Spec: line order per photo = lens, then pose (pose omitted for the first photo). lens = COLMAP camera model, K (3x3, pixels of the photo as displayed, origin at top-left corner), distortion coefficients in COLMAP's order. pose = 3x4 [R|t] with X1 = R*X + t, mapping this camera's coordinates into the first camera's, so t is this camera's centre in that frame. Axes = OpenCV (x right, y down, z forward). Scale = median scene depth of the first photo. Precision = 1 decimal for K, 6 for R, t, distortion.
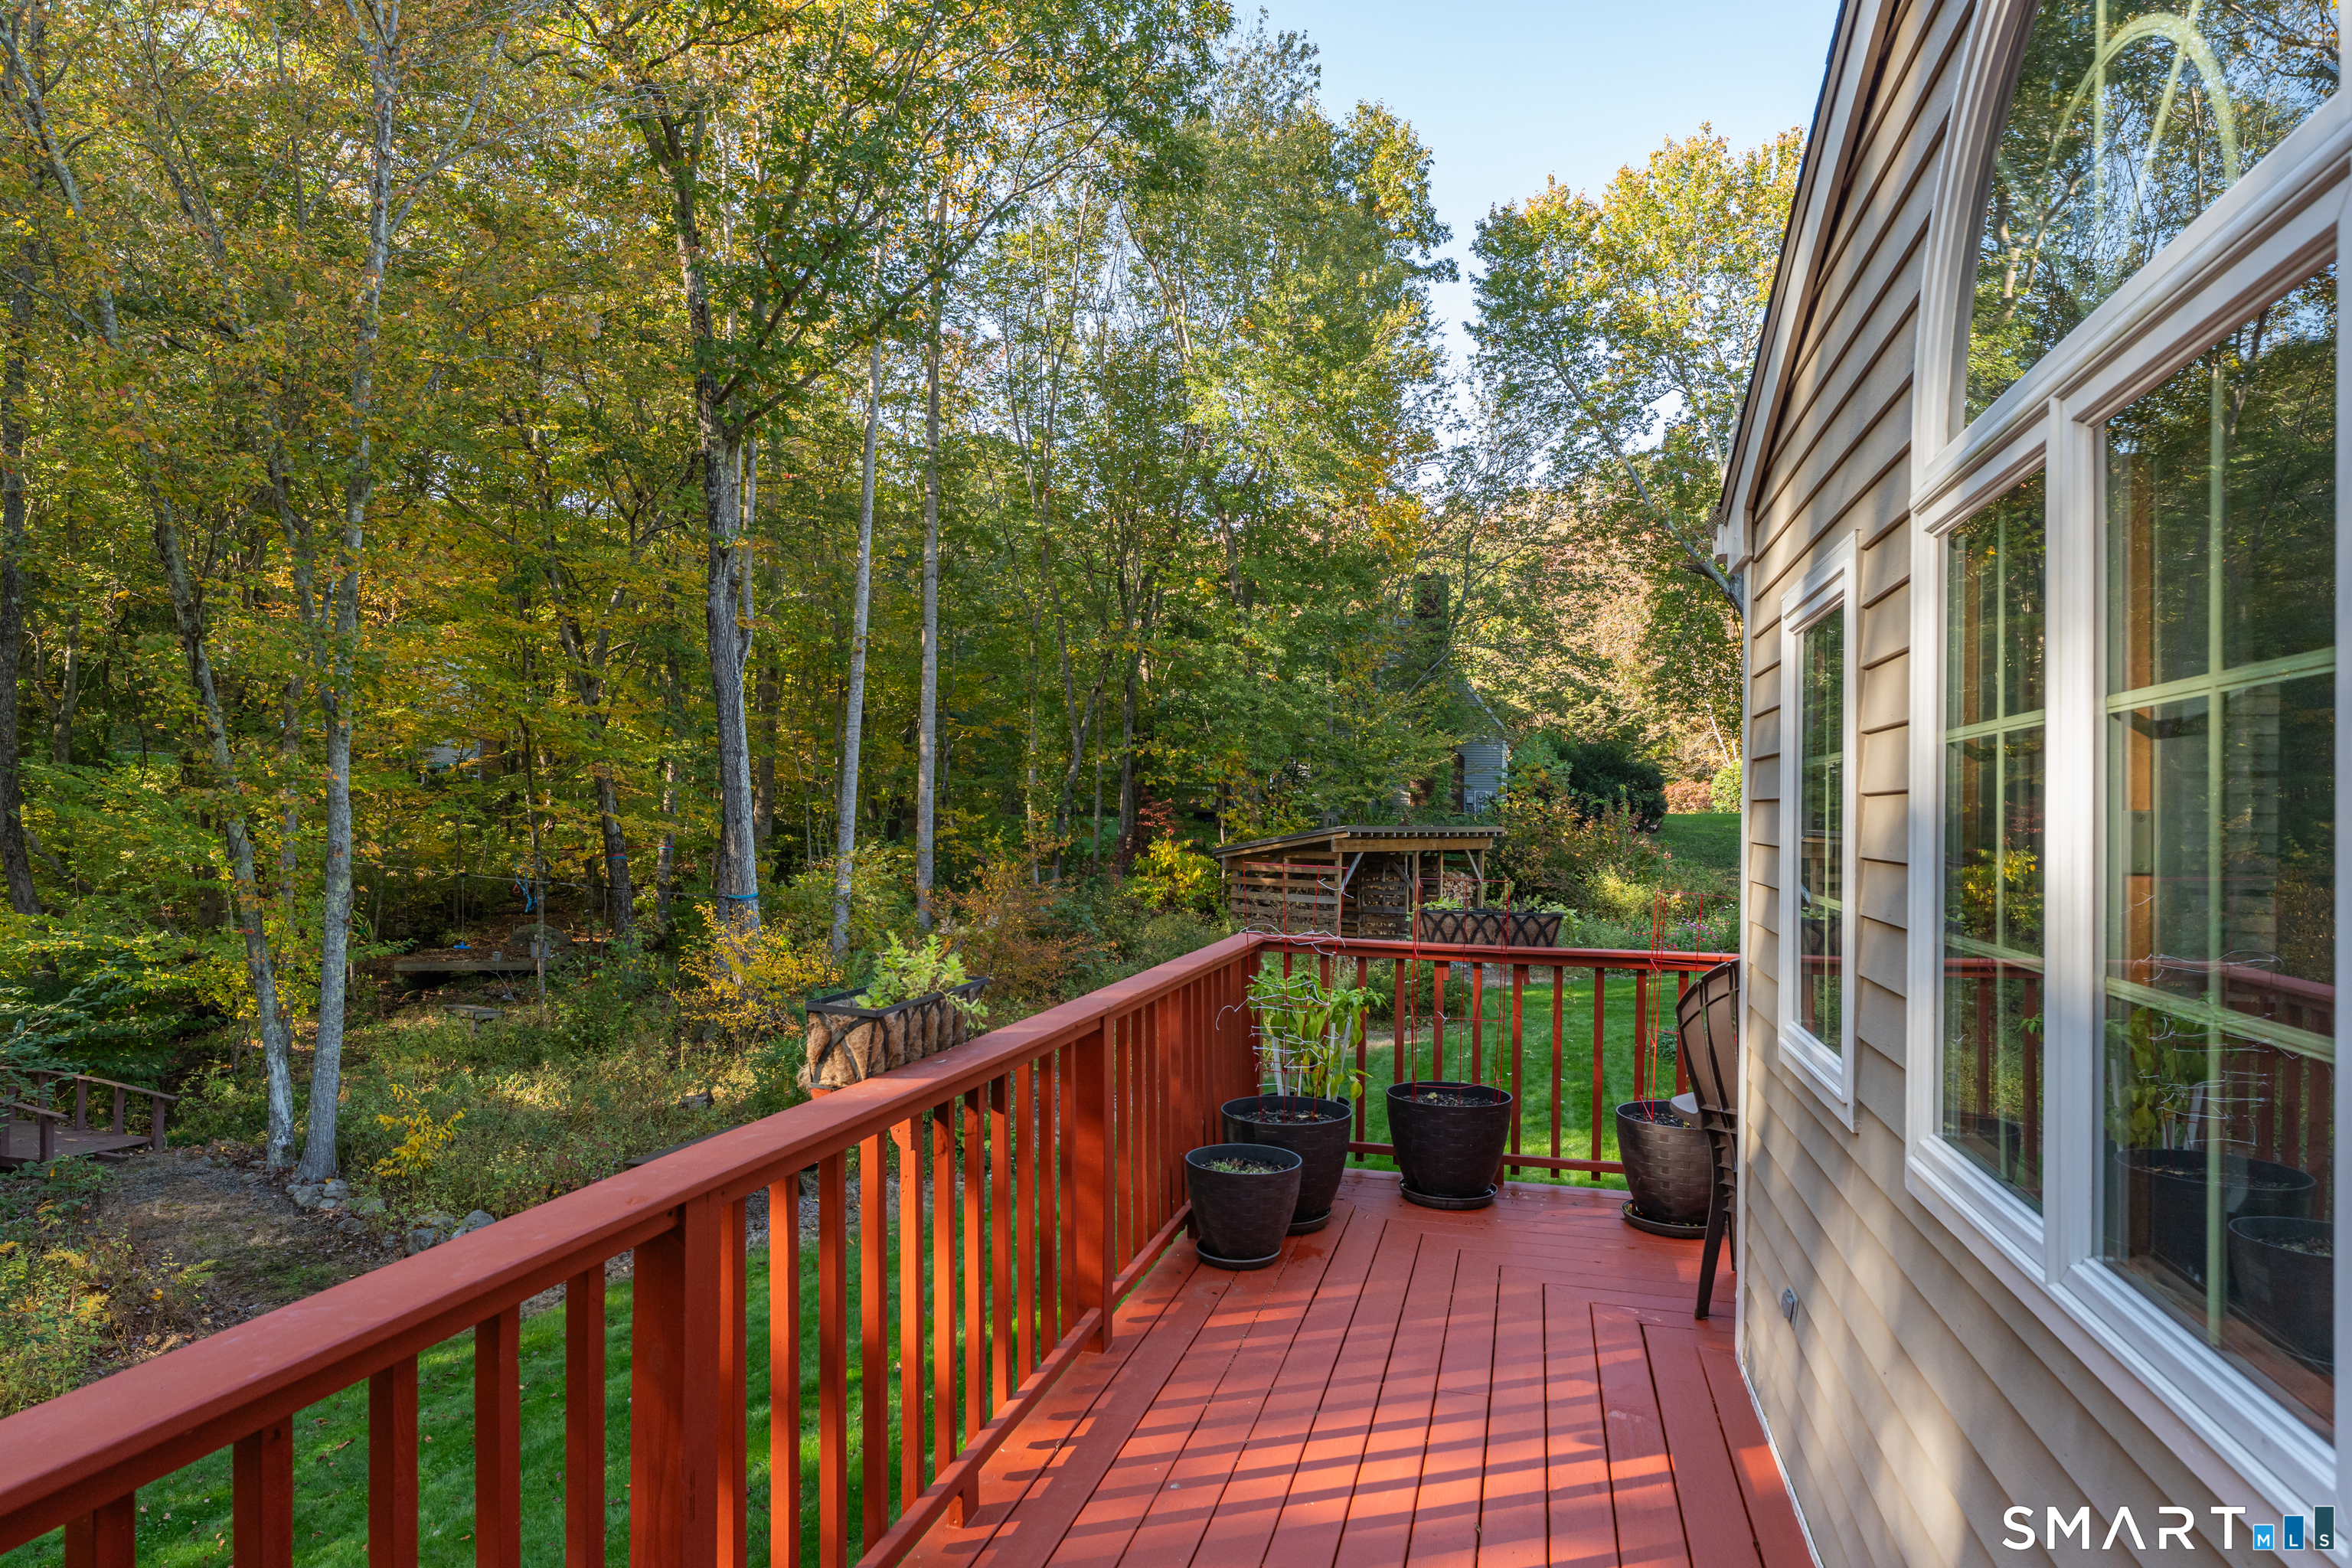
lens RADIAL K [[1363.8, 0, 1176.4], [0, 1363.8, 825.9], [0, 0, 1]] dist [0.001570, 0.000017]
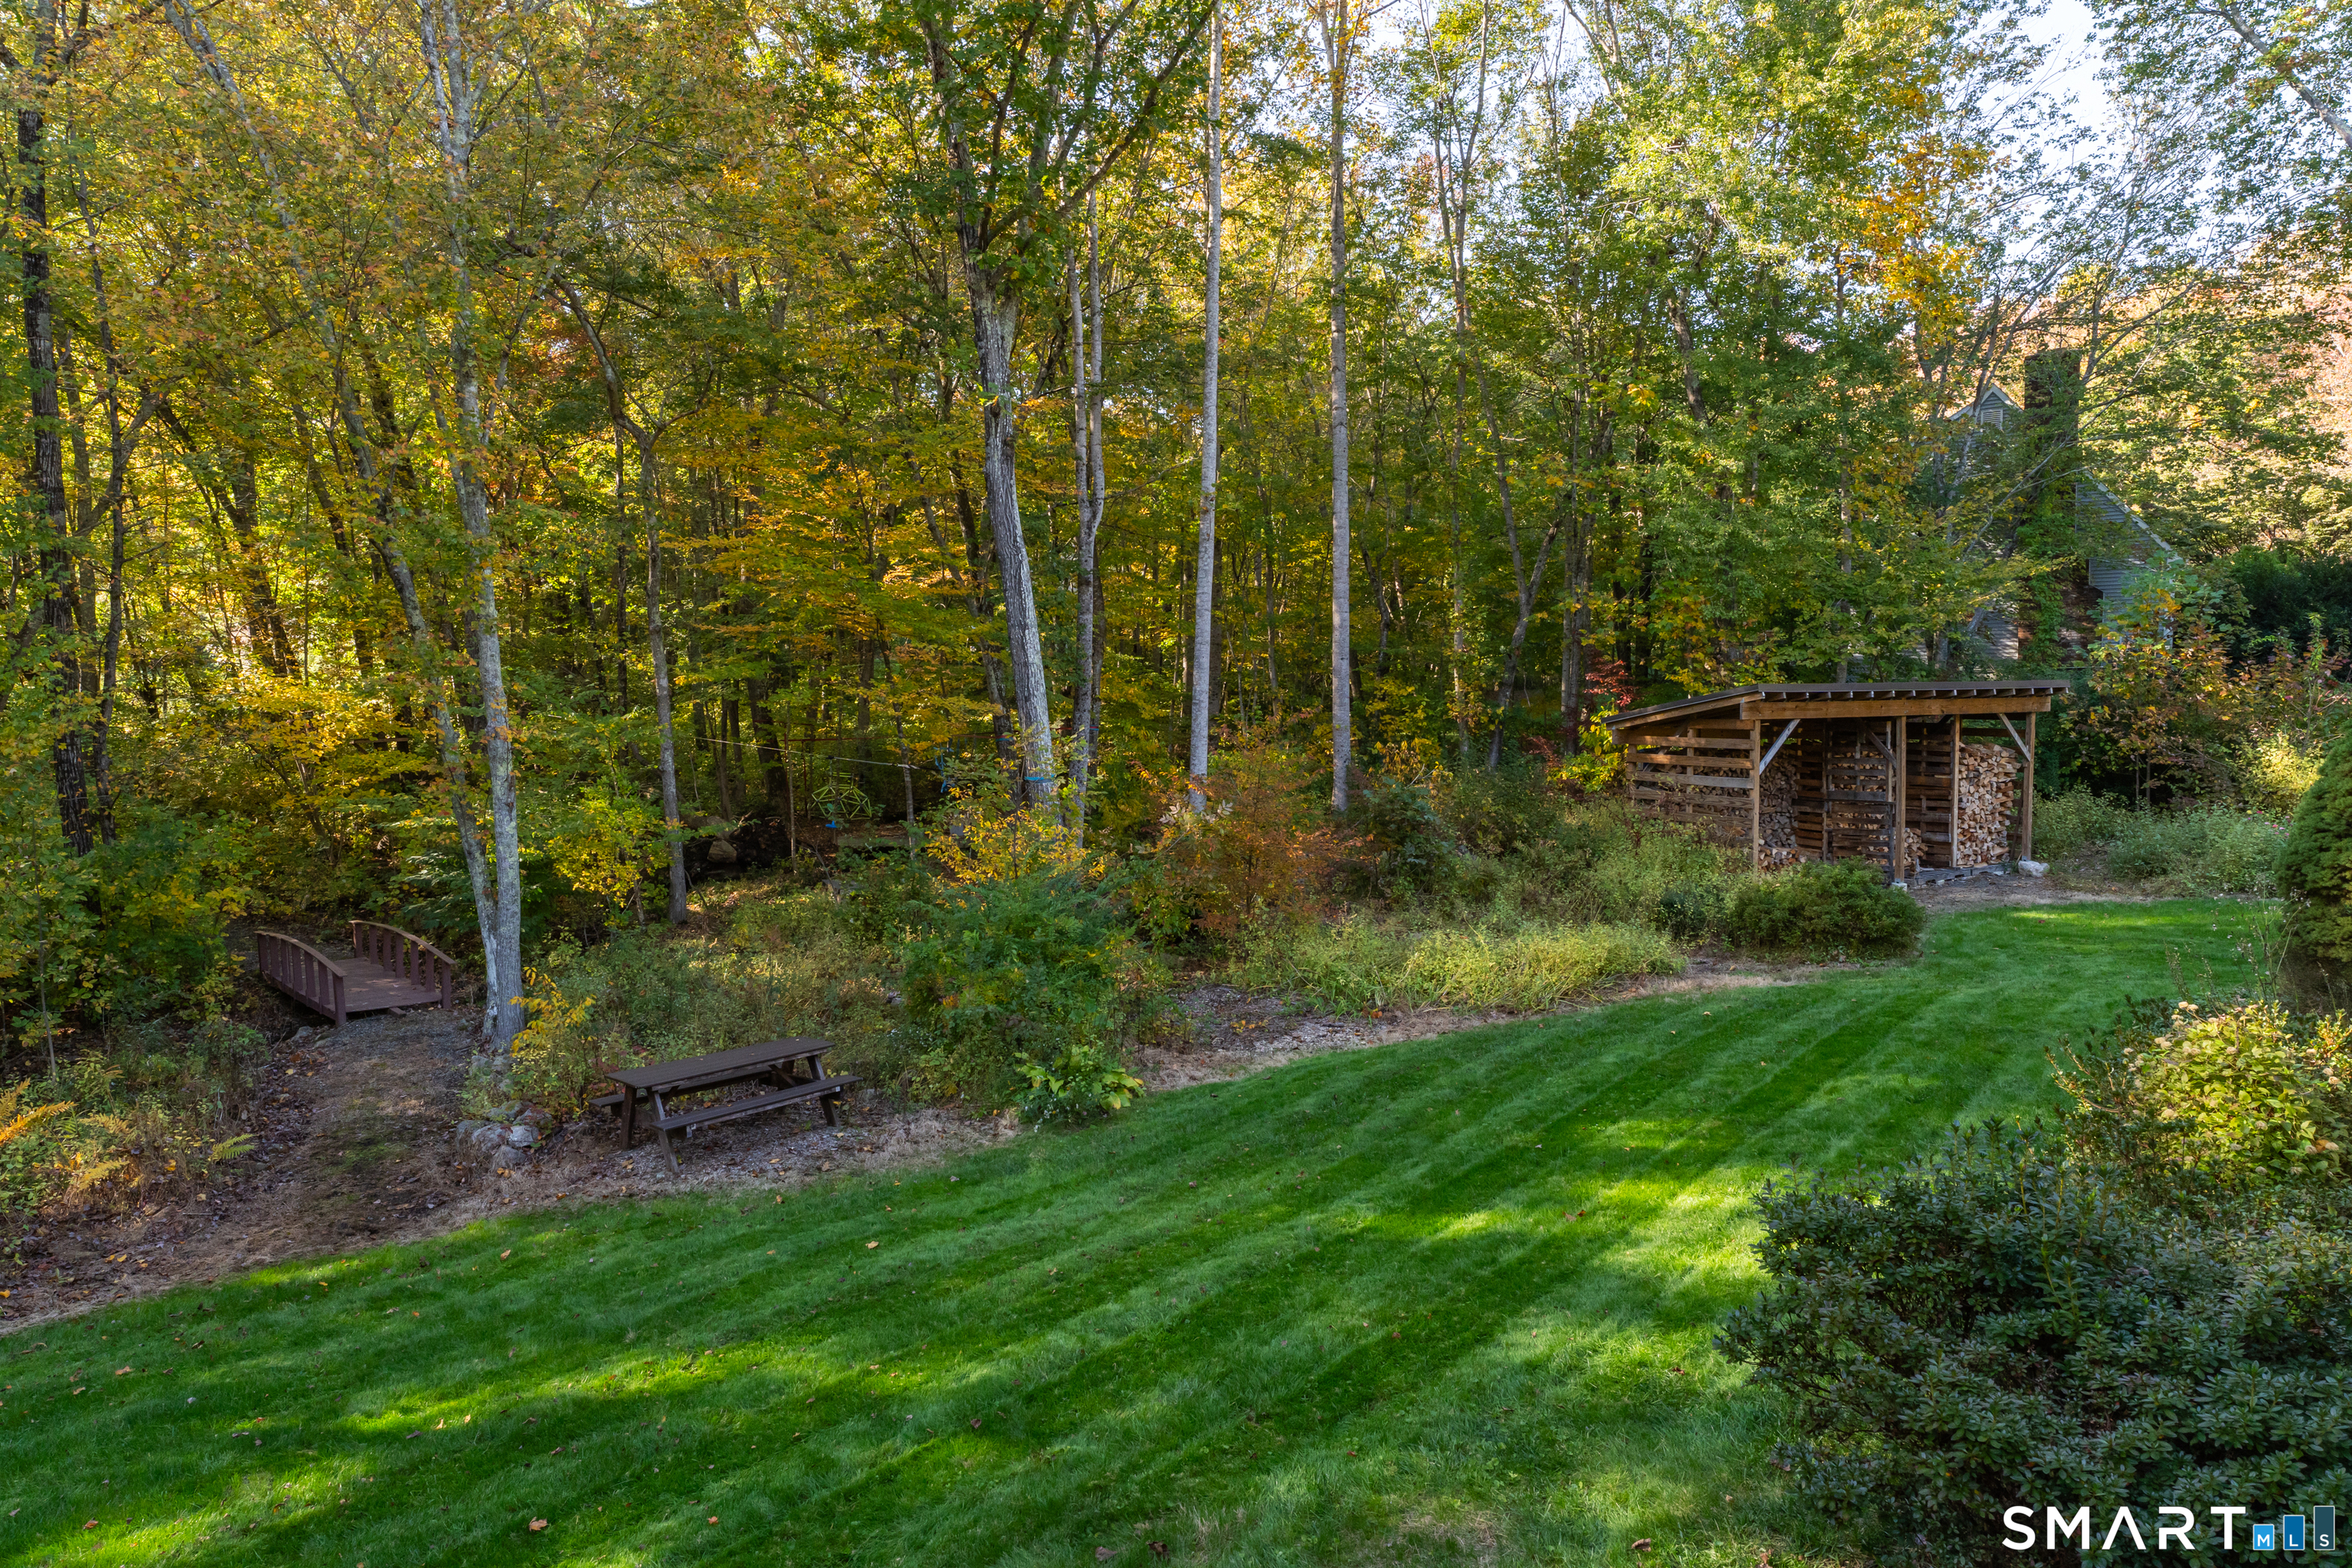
lens RADIAL K [[1328.8, 0, 1176.0], [0, 1328.8, 784.0], [0, 0, 1]] dist [-0.003762, -0.000010]
pose [[0.888566, 0.002862, -0.458739, 0.147378], [0.024173, 0.998299, 0.053050, 0.006952], [0.458111, -0.058227, 0.886986, 0.175588]]
